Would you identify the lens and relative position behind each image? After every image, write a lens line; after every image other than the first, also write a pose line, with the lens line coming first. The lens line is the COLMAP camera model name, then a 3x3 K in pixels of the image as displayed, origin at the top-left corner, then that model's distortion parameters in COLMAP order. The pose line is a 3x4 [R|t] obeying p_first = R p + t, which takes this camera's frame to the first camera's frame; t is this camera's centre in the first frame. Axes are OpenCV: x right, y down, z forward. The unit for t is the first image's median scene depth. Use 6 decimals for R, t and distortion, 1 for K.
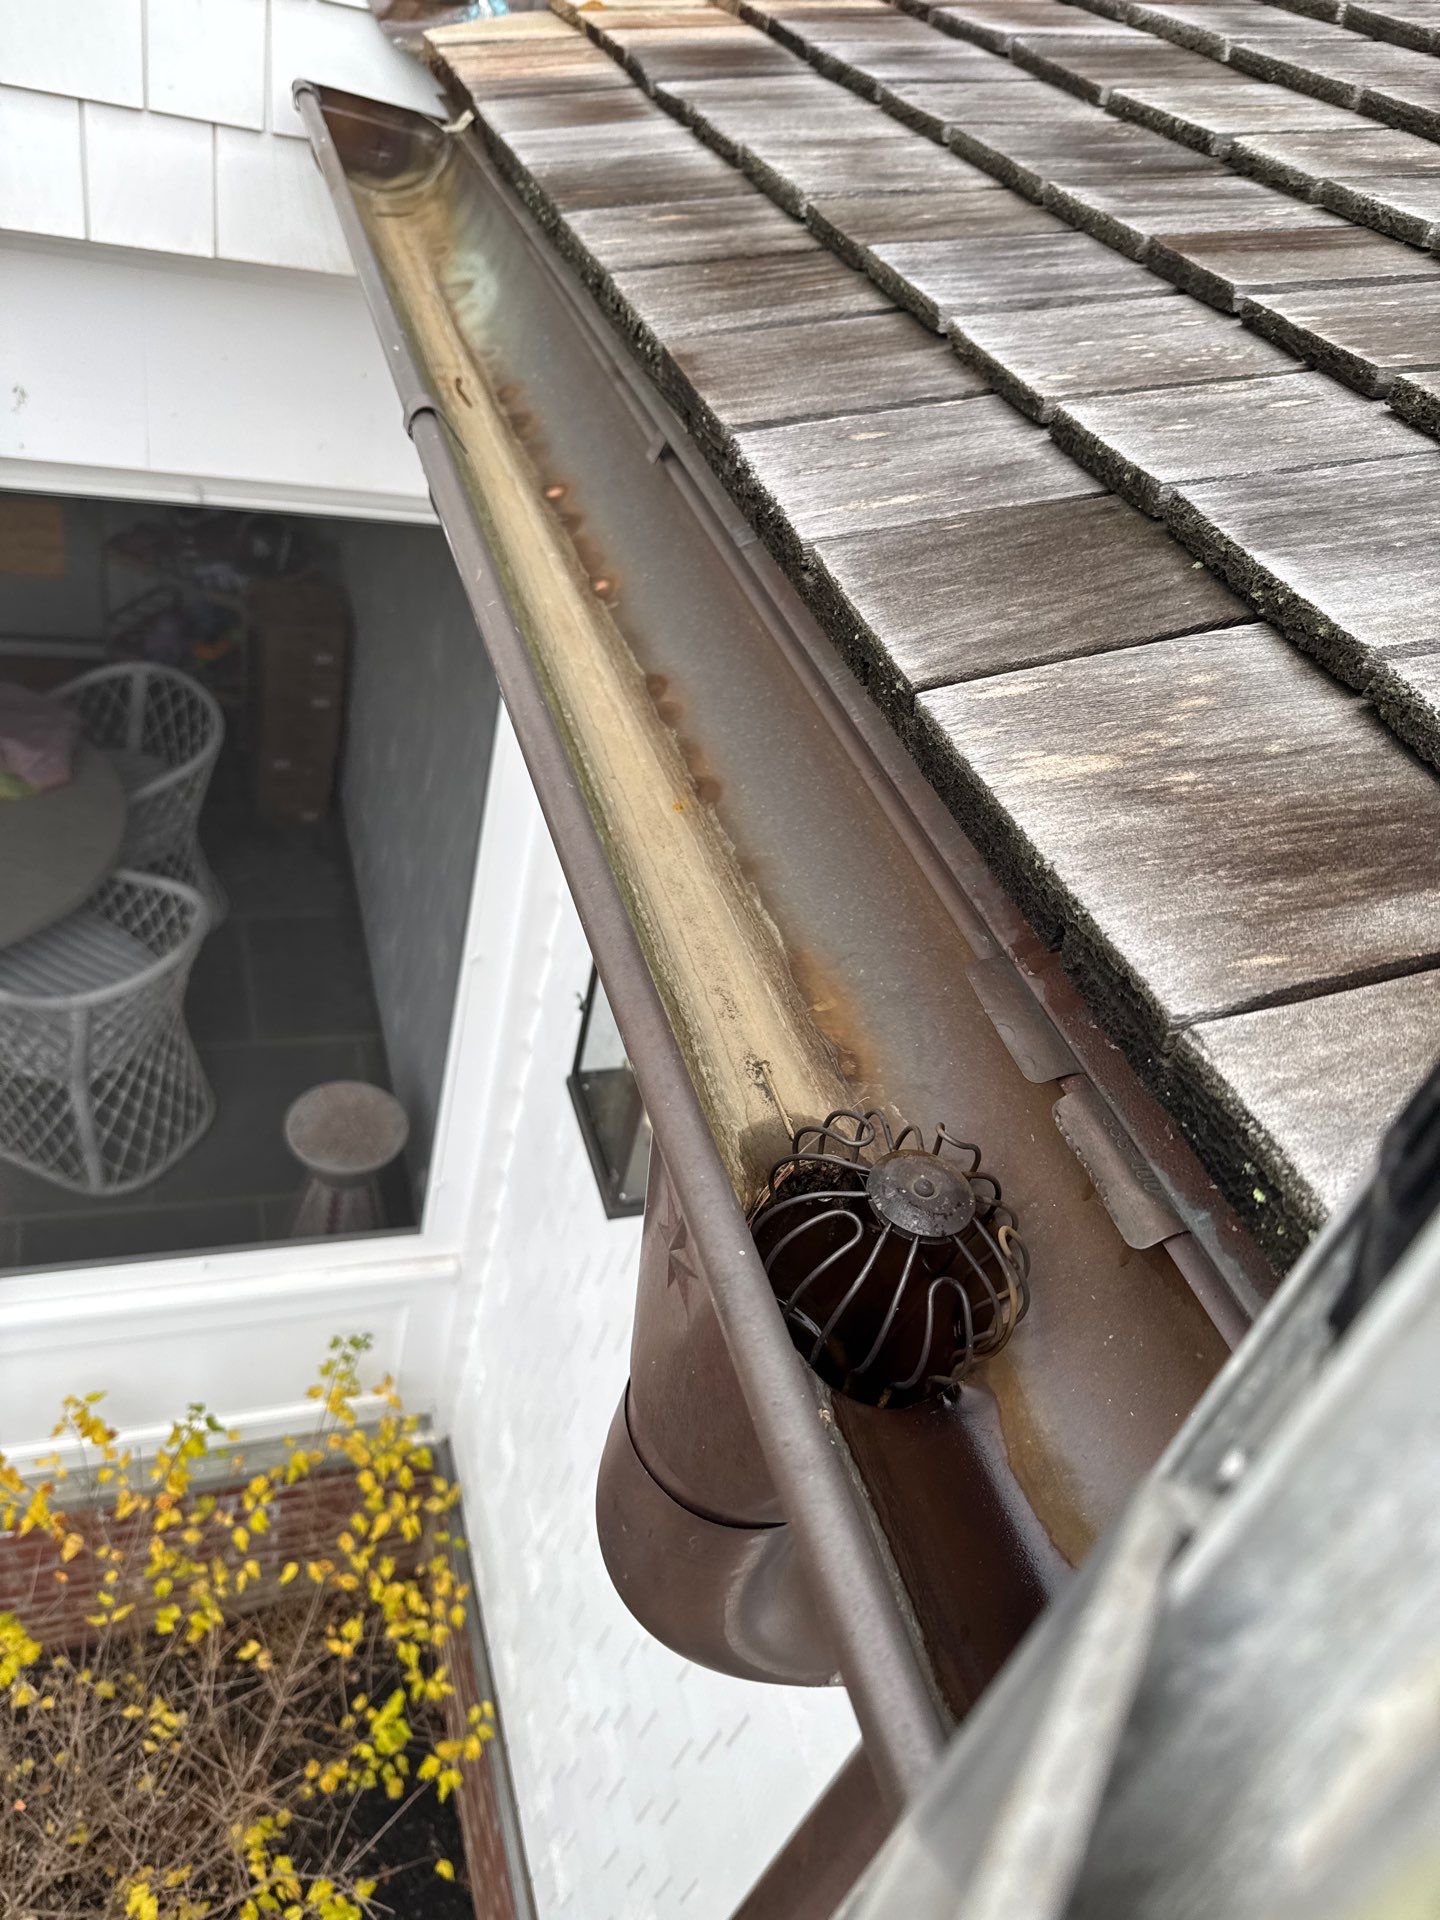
lens RADIAL K [[1436.4, 0, 719.4], [0, 1436.4, 958.5], [0, 0, 1]] dist [0.009290, -0.004986]
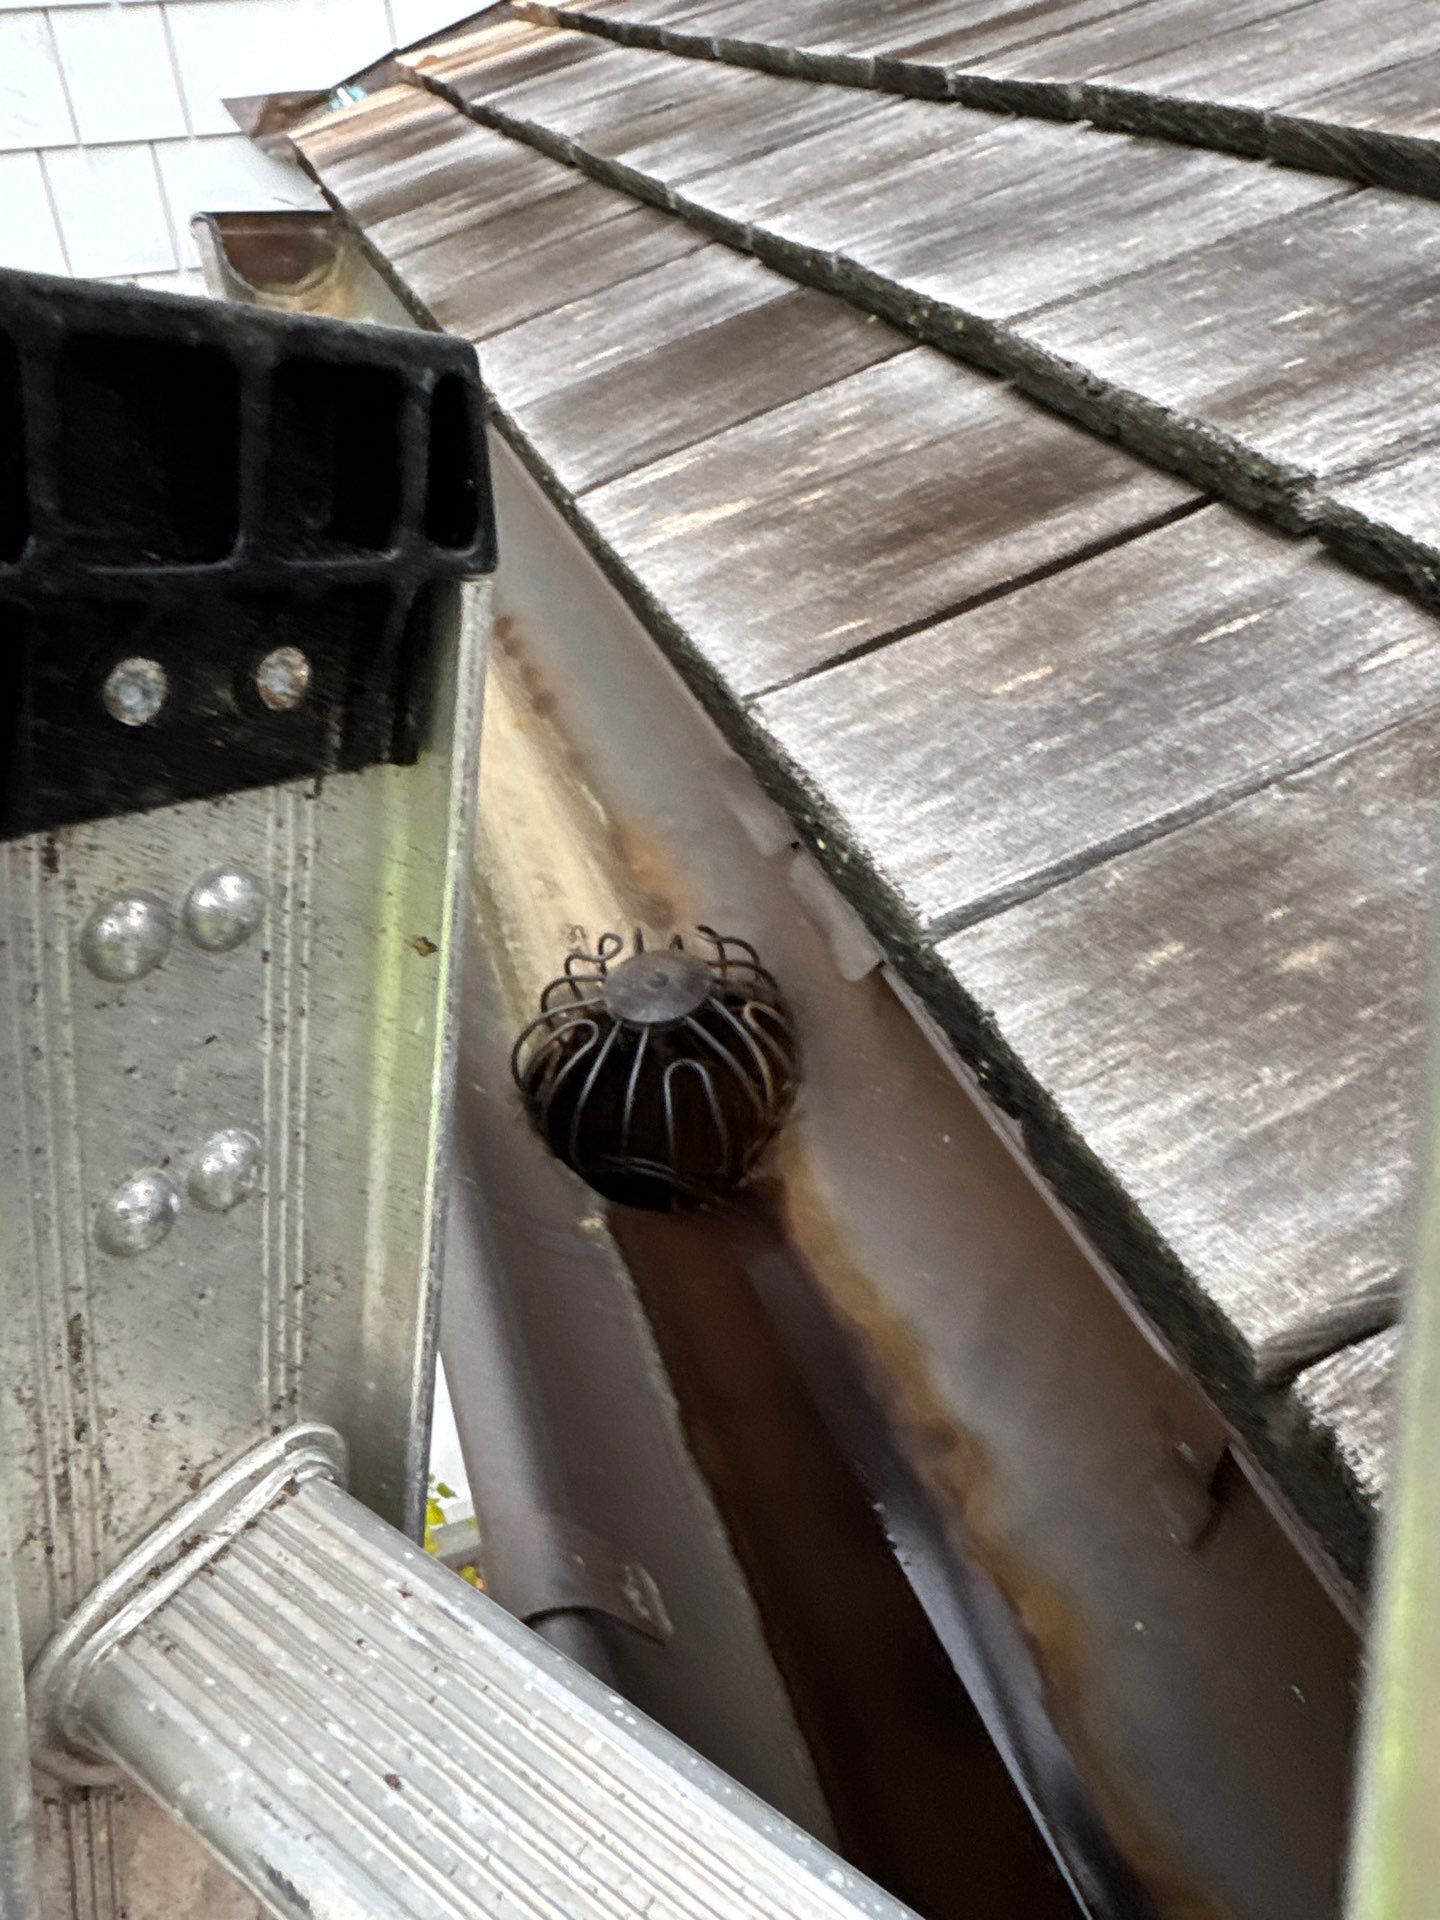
lens RADIAL K [[1436.4, 0, 718.7], [0, 1436.4, 962.6], [0, 0, 1]] dist [0.009290, -0.004986]
pose [[0.963214, -0.212274, -0.164800, 0.289610], [0.203380, 0.976646, -0.069282, 0.188845], [0.175658, 0.033217, 0.983891, 0.043591]]
